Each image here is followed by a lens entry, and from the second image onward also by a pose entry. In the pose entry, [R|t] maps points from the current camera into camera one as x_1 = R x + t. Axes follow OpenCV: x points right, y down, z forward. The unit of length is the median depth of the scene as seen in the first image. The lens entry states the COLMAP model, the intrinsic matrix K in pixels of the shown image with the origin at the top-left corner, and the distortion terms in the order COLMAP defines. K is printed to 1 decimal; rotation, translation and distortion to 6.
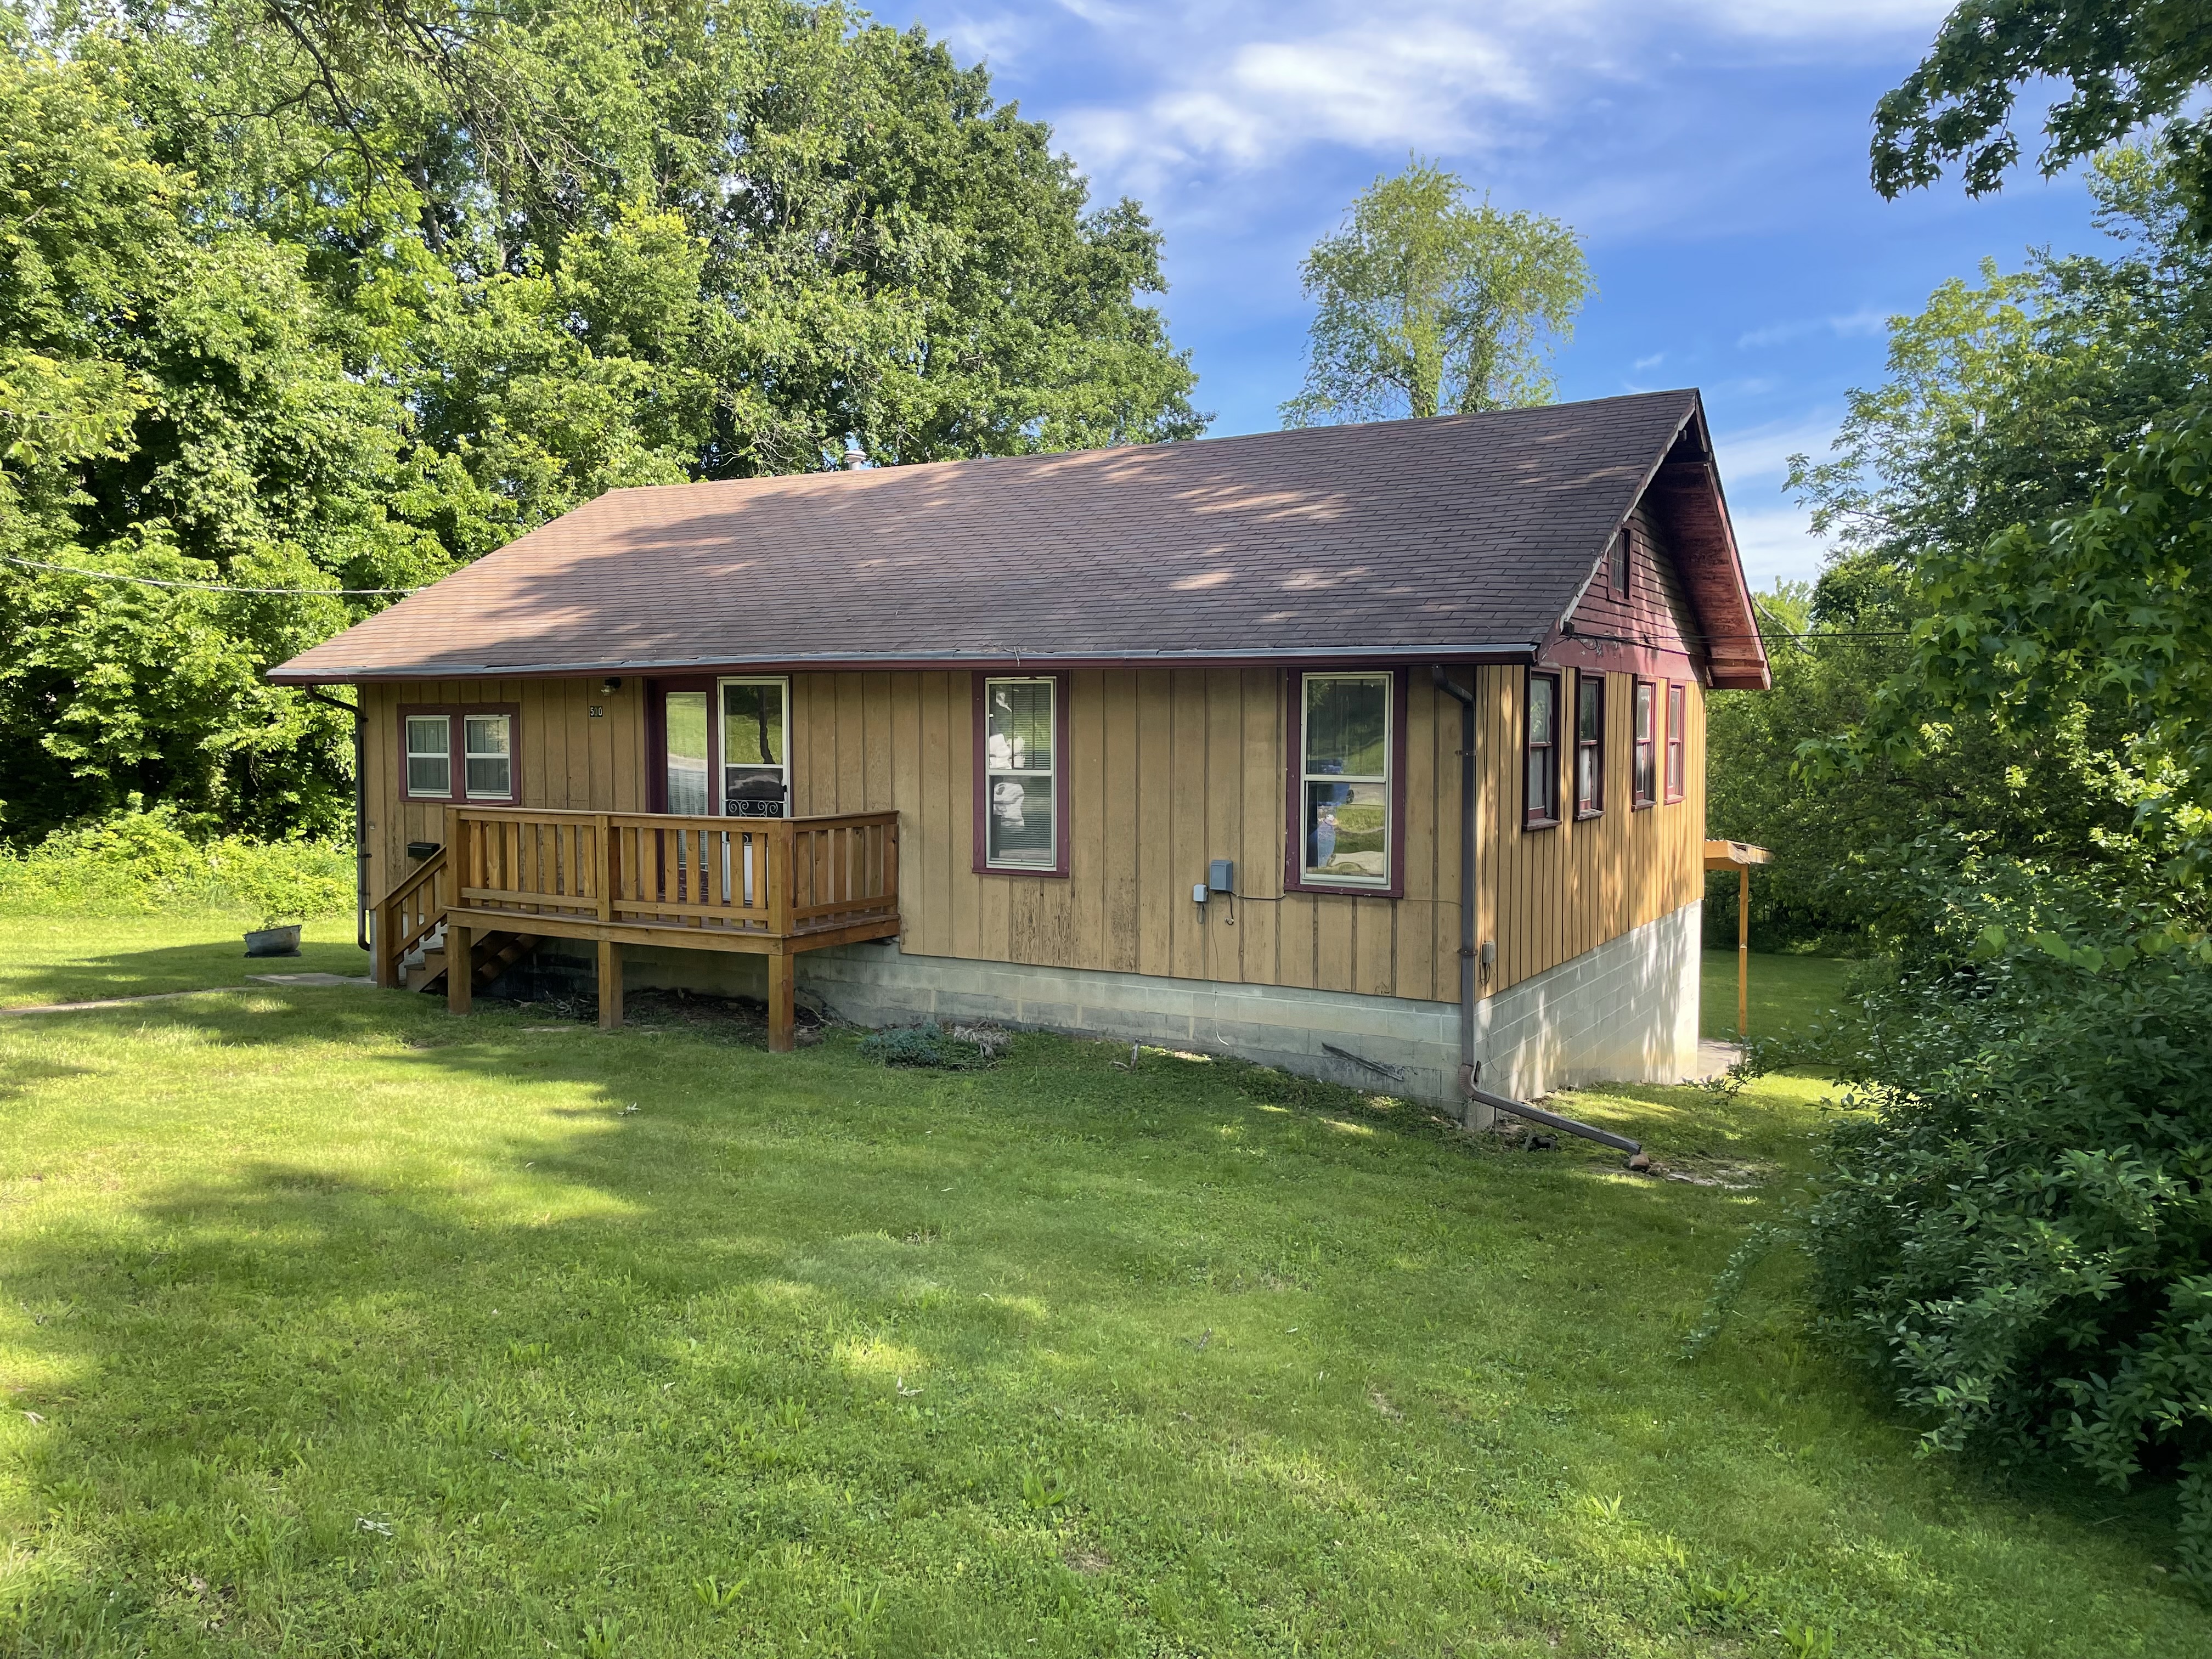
lens RADIAL K [[1645.4, 0, 1087.7], [0, 1645.4, 814.4], [0, 0, 1]] dist [0.102142, -0.125335]
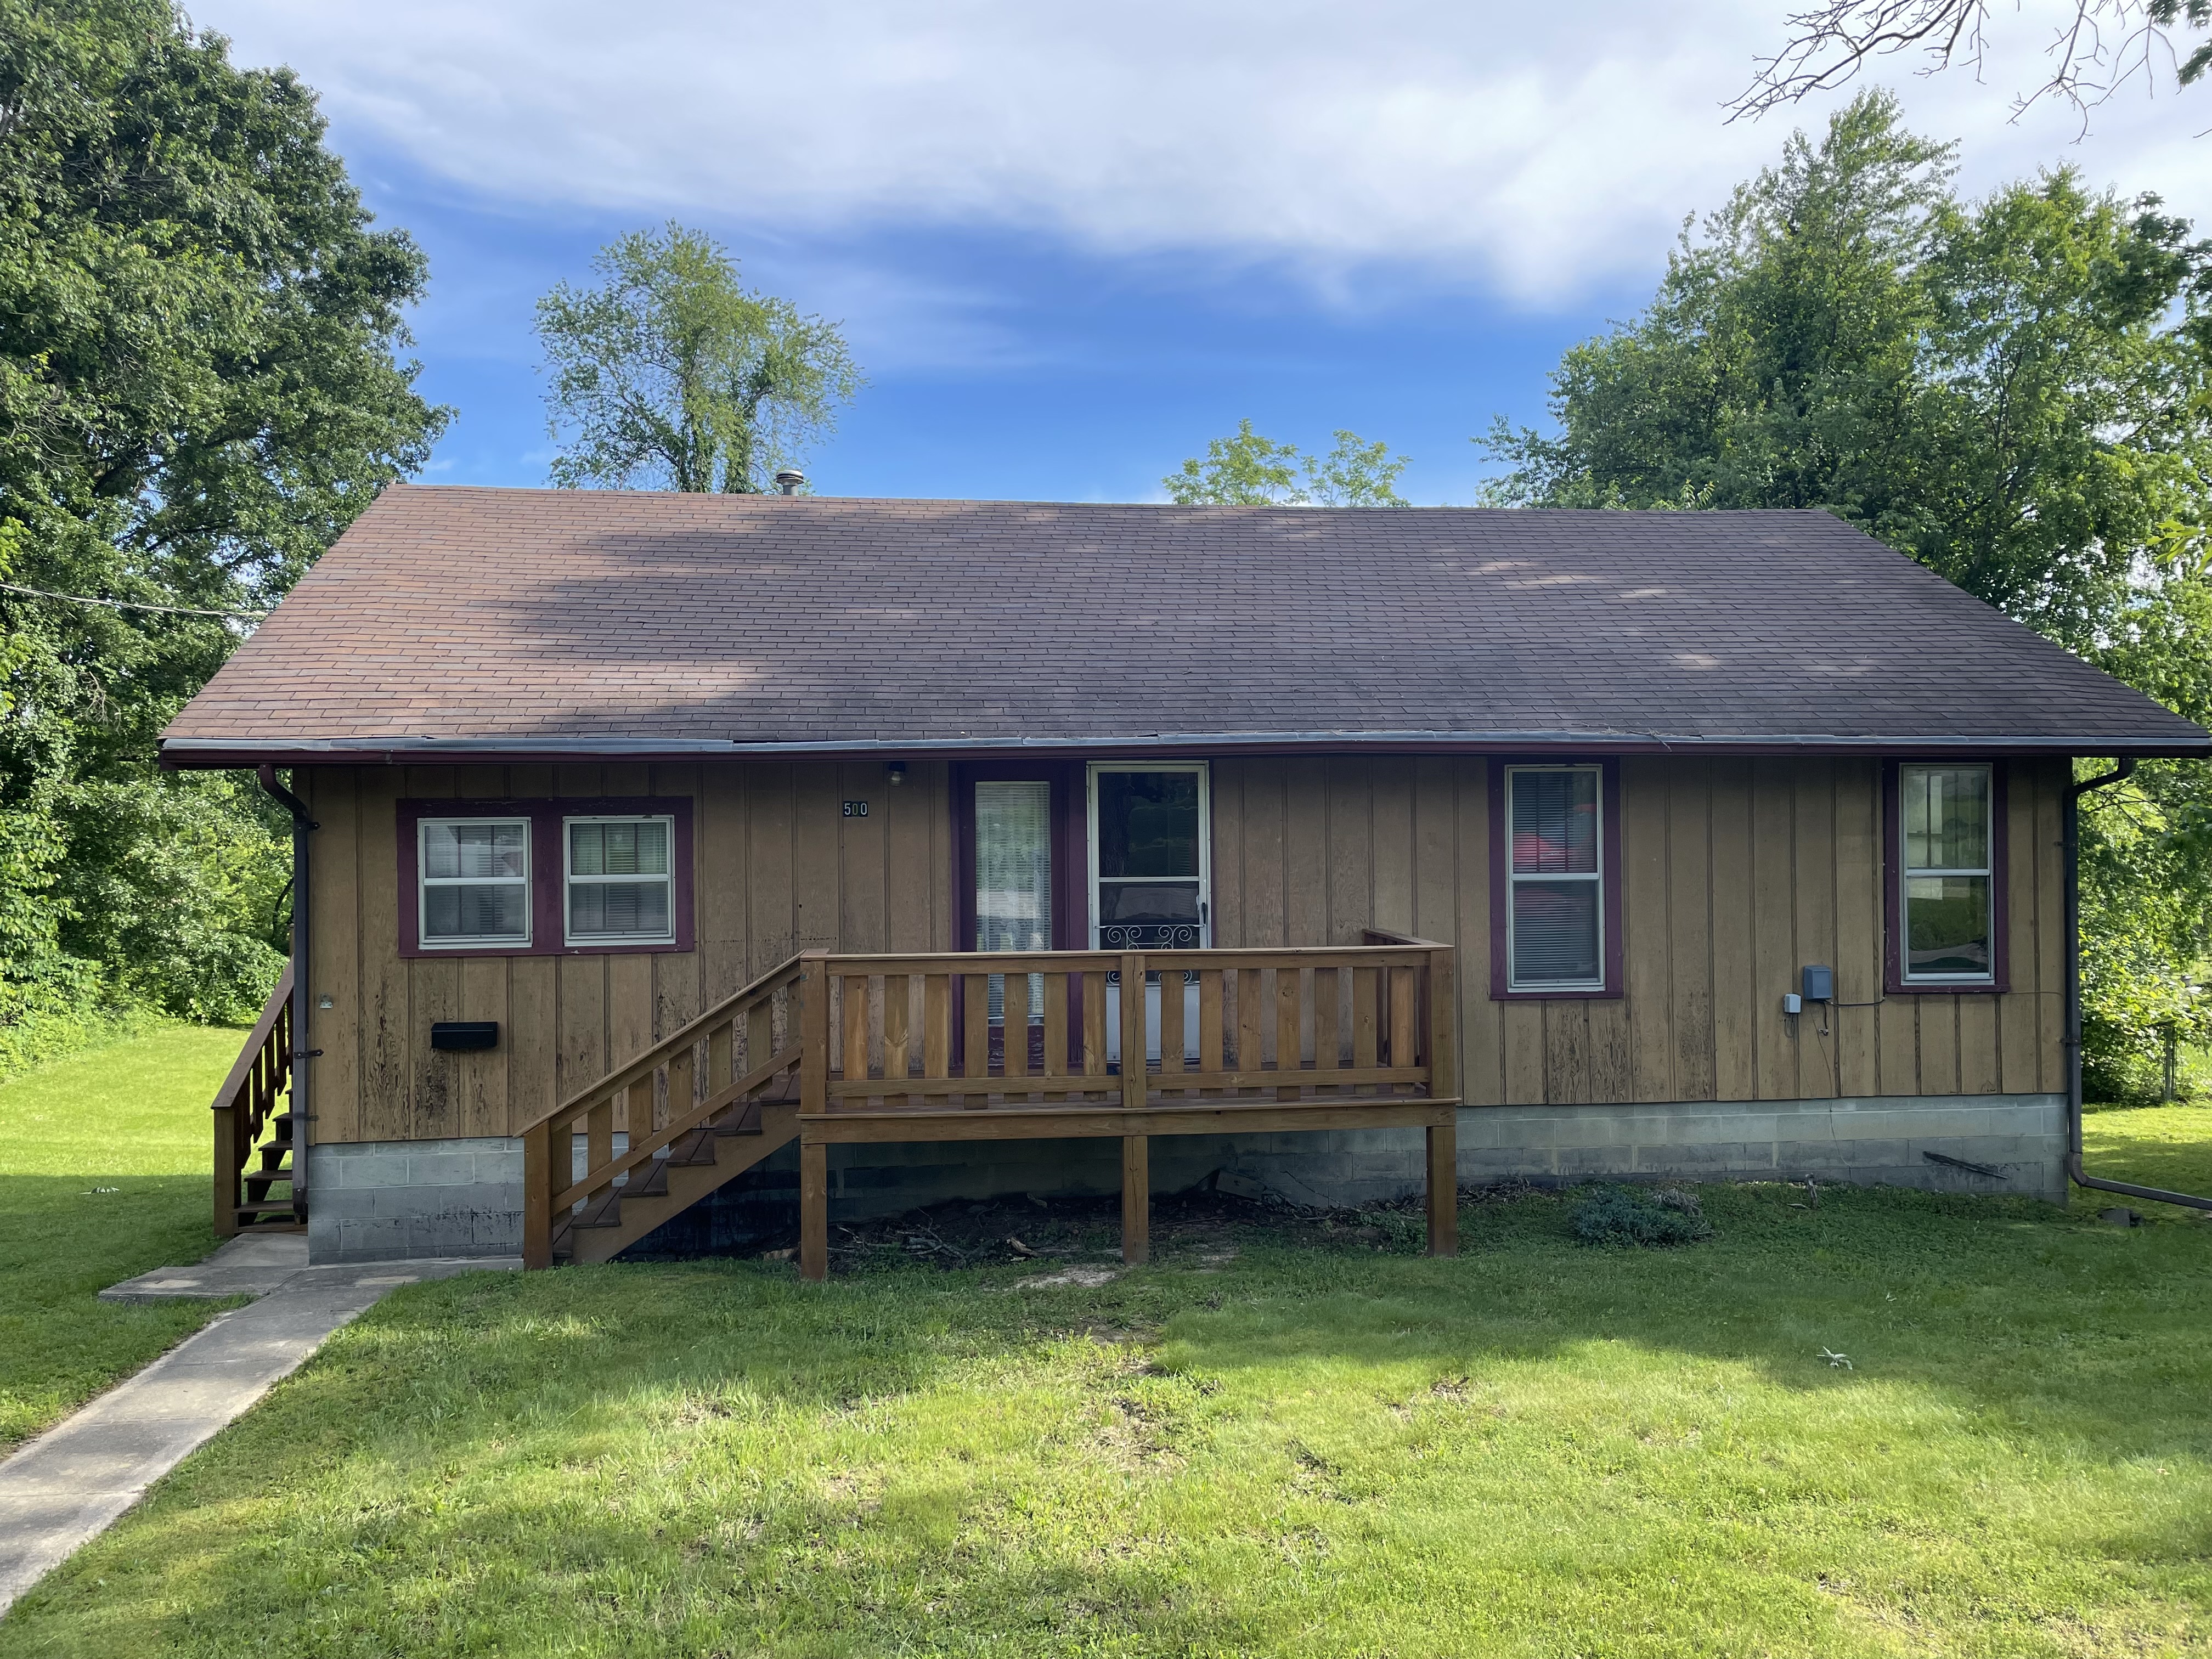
lens RADIAL K [[1645.4, 0, 1087.7], [0, 1645.4, 814.4], [0, 0, 1]] dist [0.102142, -0.125335]
pose [[0.798849, -0.008346, 0.601473, -0.778669], [0.041870, 0.998250, -0.041759, -0.033400], [-0.600072, 0.058543, 0.797801, 0.480699]]
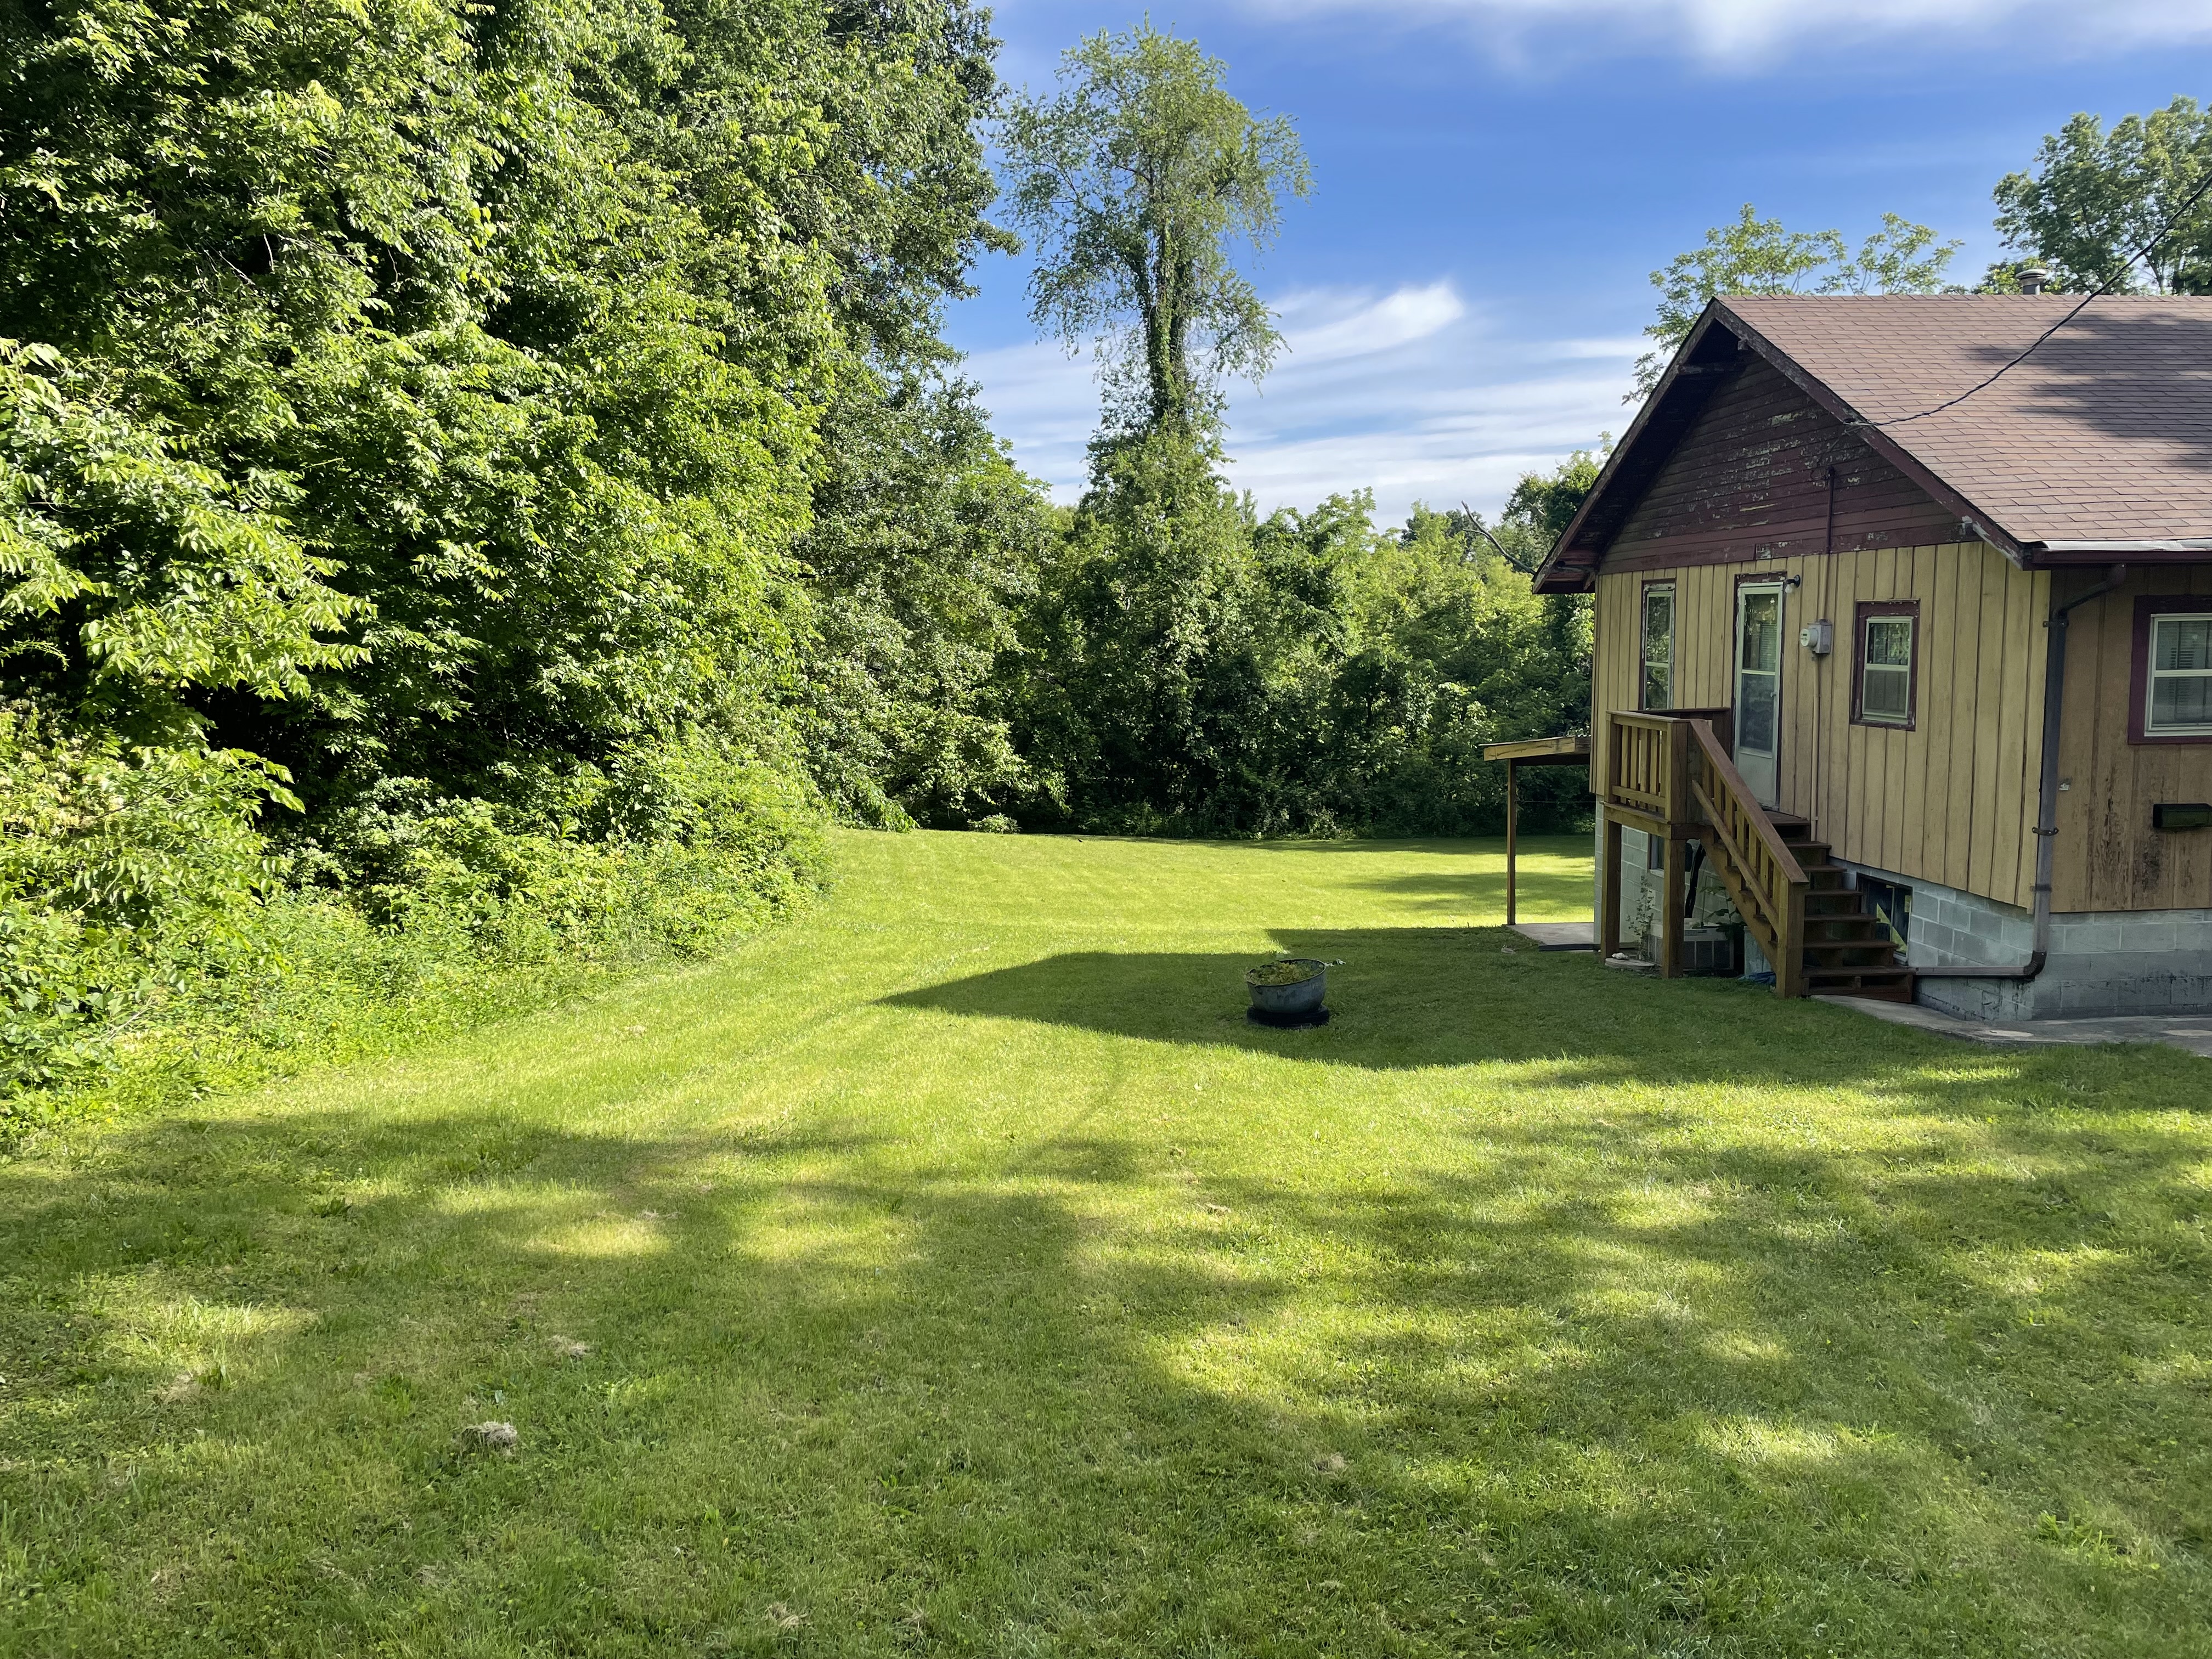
lens RADIAL K [[1645.4, 0, 1087.7], [0, 1645.4, 814.4], [0, 0, 1]] dist [0.102142, -0.125335]
pose [[0.828492, -0.078056, 0.554534, -1.516274], [0.047106, 0.996442, 0.069882, -0.062771], [-0.558016, -0.031775, 0.829222, 0.914005]]
